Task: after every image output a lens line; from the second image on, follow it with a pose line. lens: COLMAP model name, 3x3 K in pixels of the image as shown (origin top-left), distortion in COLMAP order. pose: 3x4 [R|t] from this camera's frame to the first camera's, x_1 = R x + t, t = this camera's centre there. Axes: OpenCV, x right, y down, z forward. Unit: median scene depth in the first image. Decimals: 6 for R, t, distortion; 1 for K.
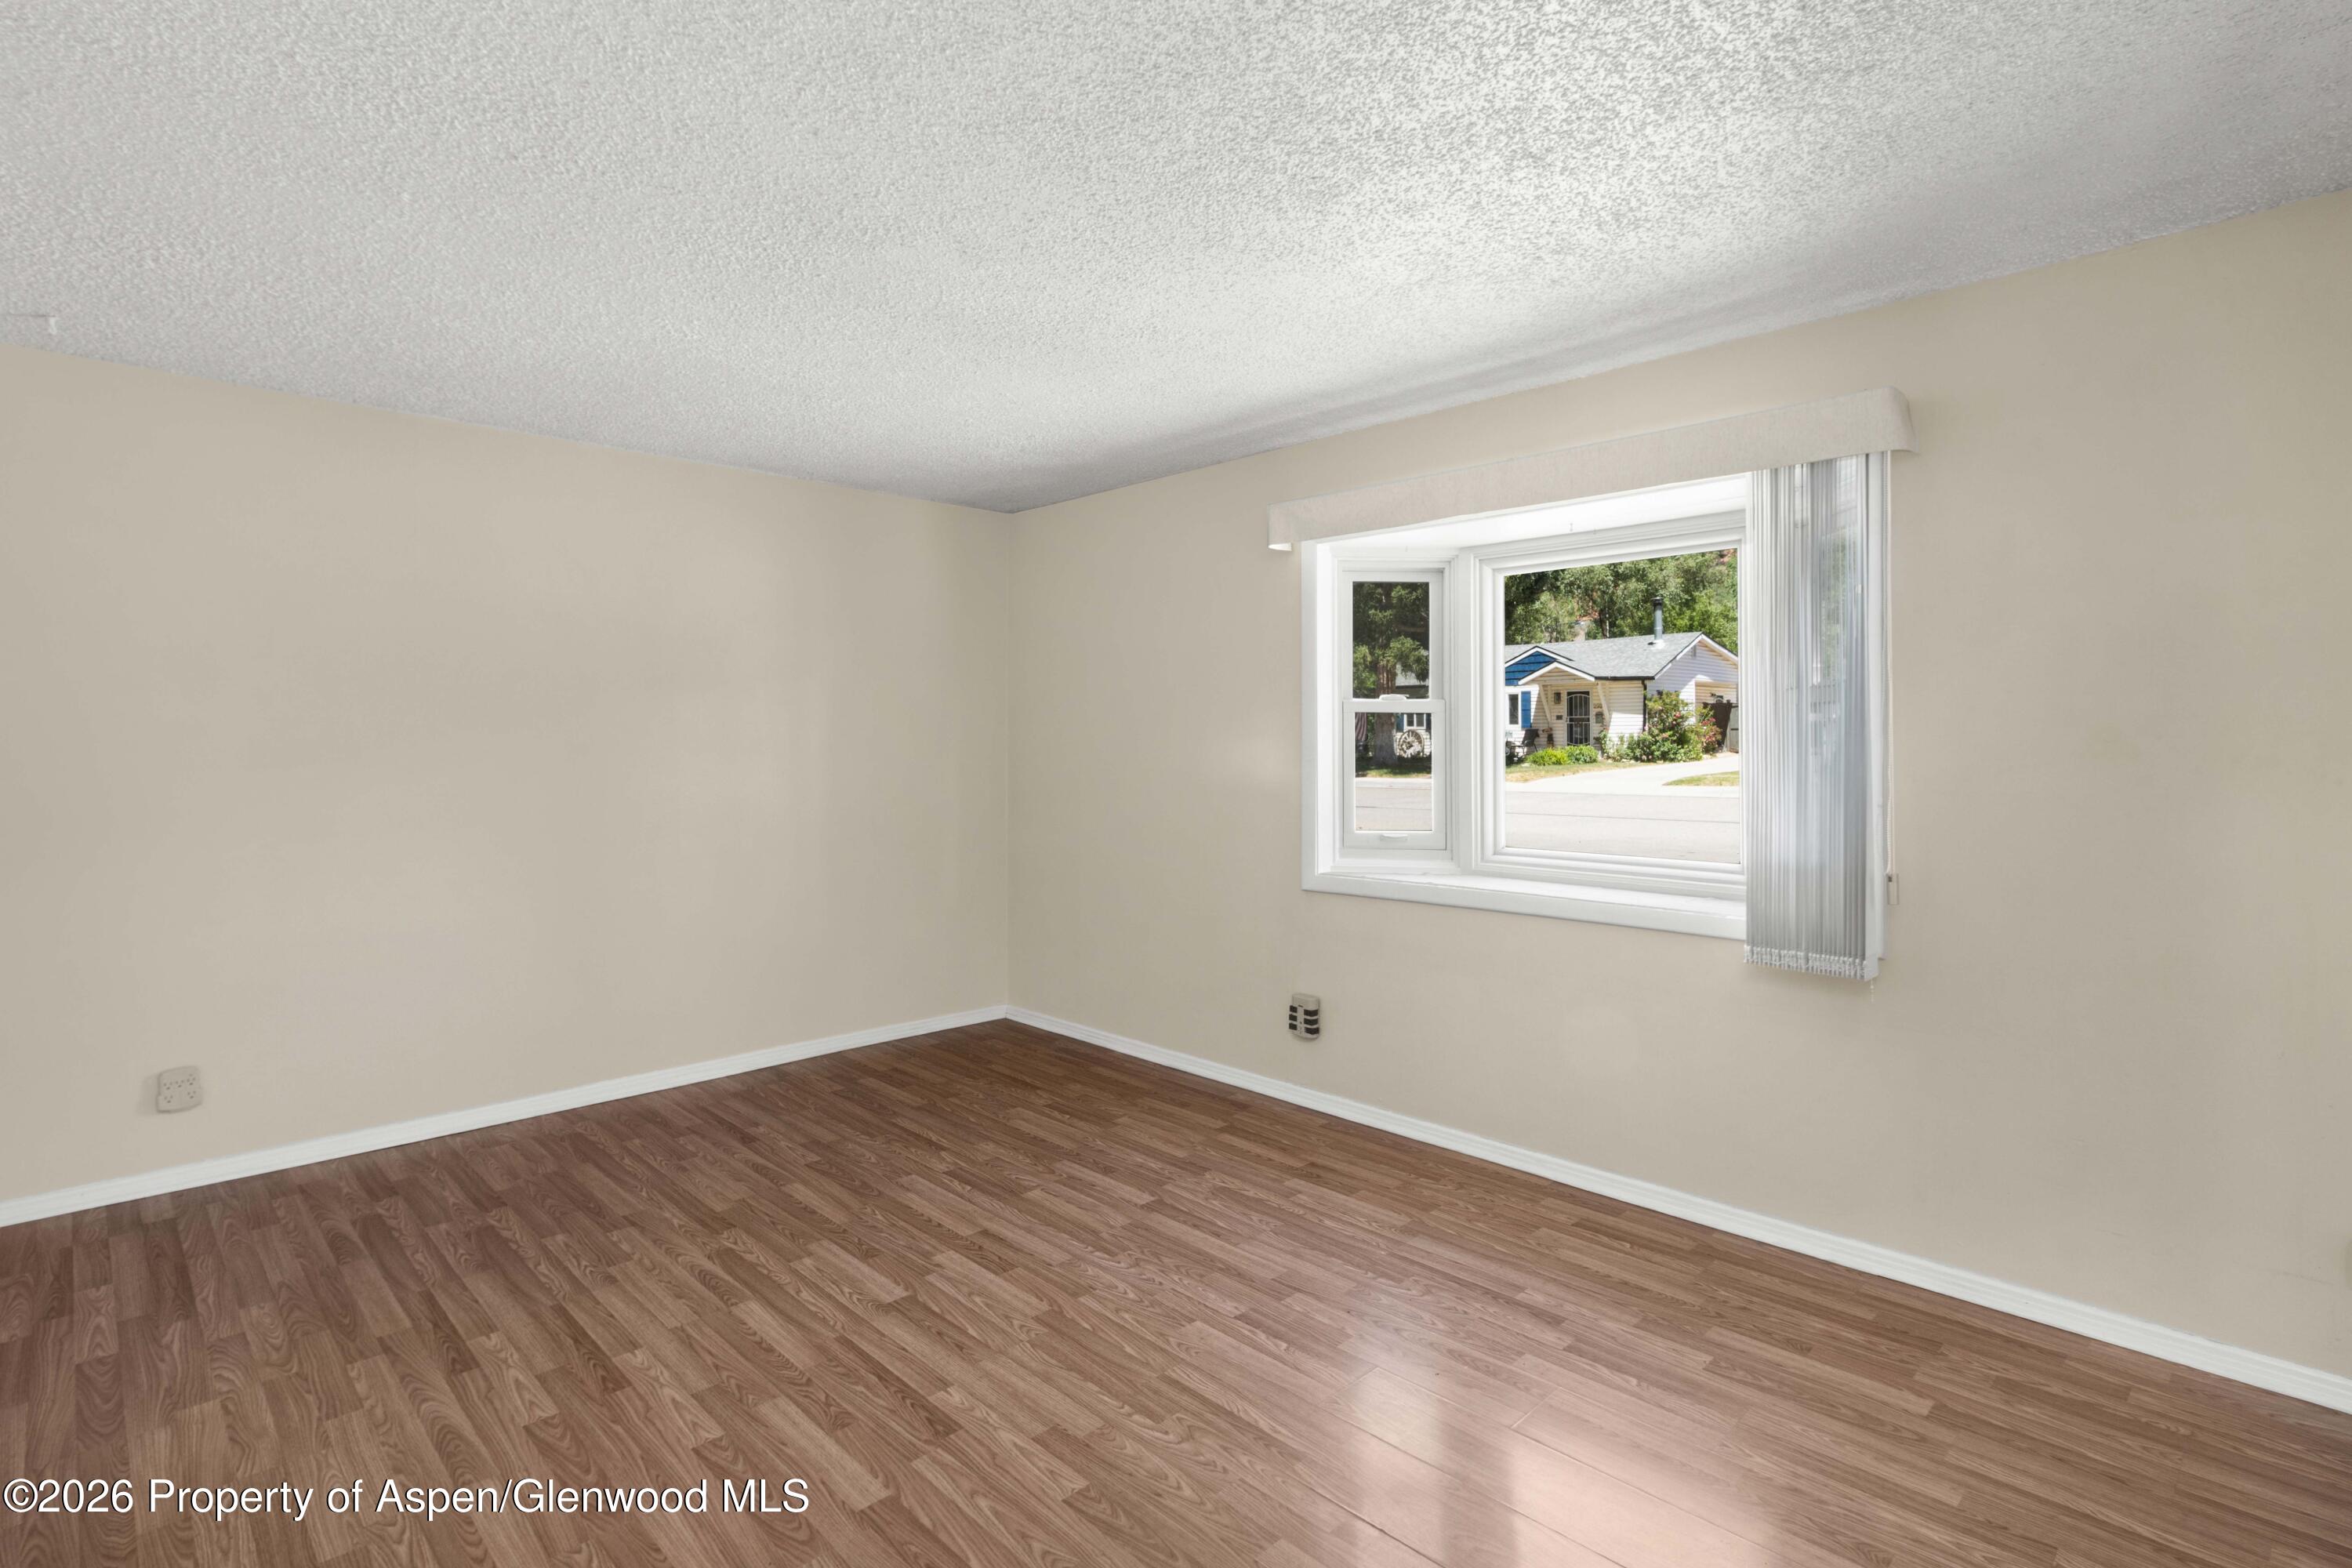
lens RADIAL K [[1120.1, 0, 1111.5], [0, 1120.1, 723.3], [0, 0, 1]] dist [0.005065, -0.000897]
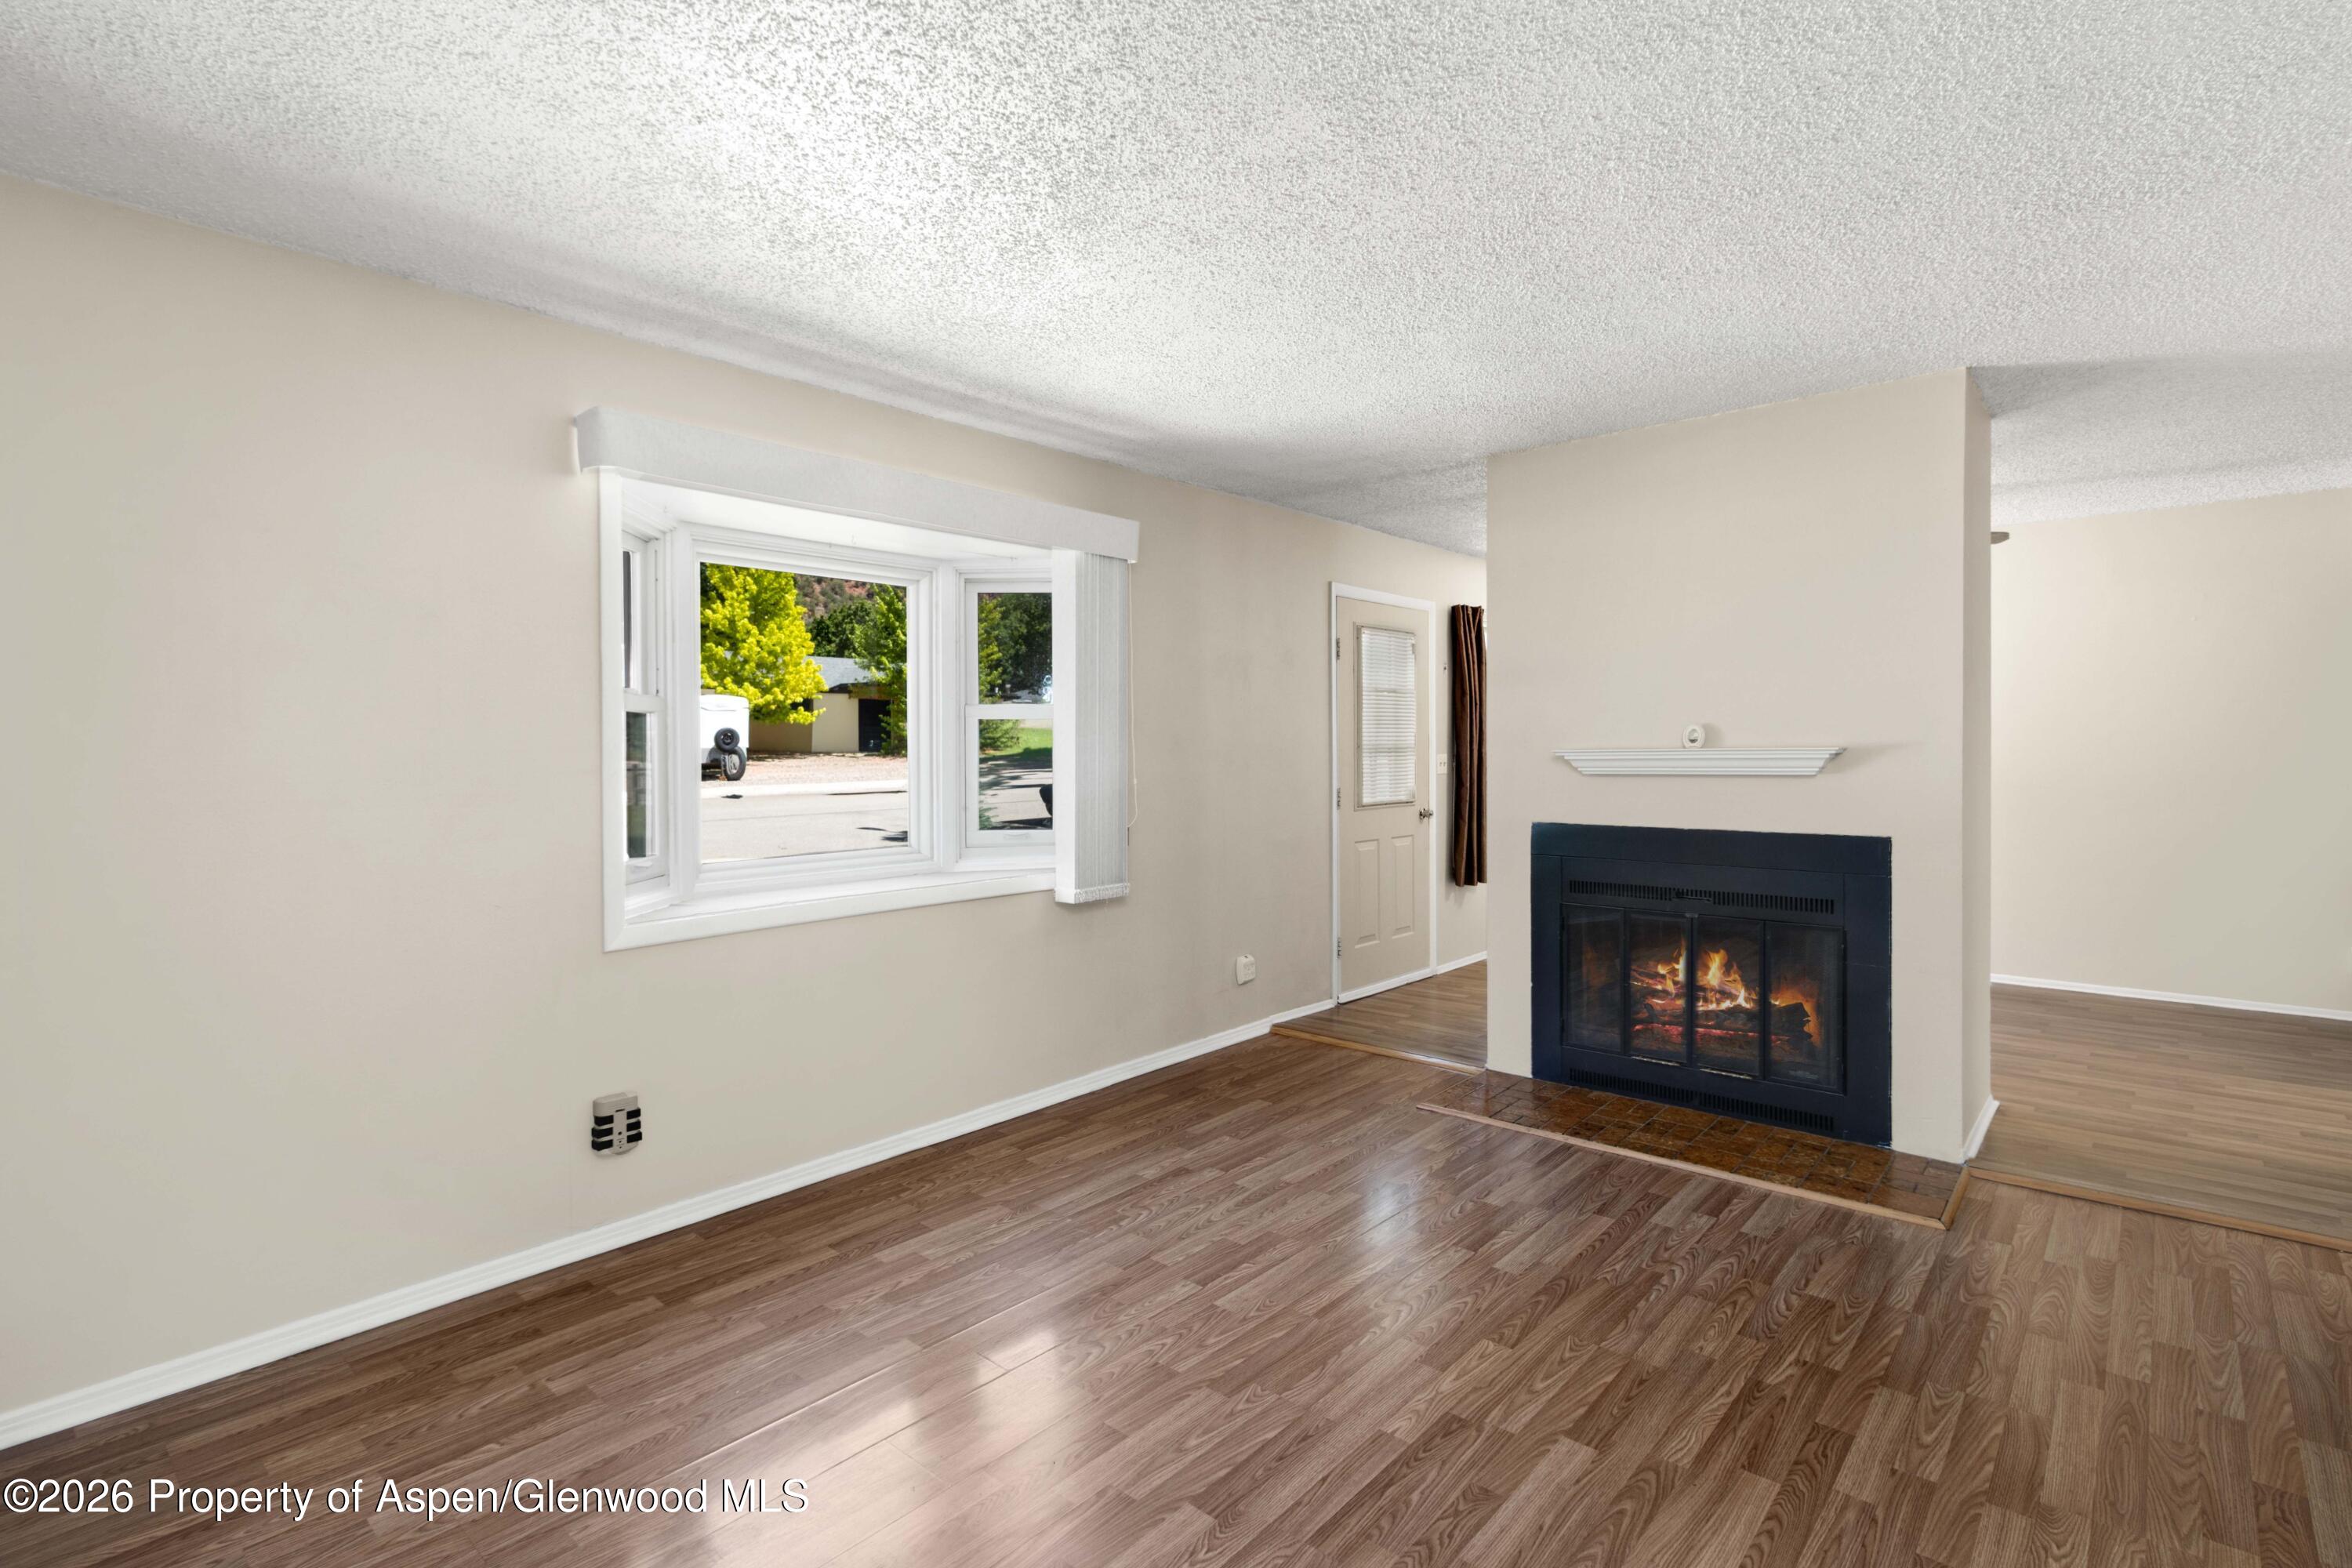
lens RADIAL K [[1120.1, 0, 1172.4], [0, 1120.1, 784.8], [0, 0, 1]] dist [0.005065, -0.000897]
pose [[-0.094733, -0.033763, 0.994930, -0.875664], [-0.008781, 0.999414, 0.033080, 0.017586], [-0.995464, -0.005603, -0.094974, 1.065192]]
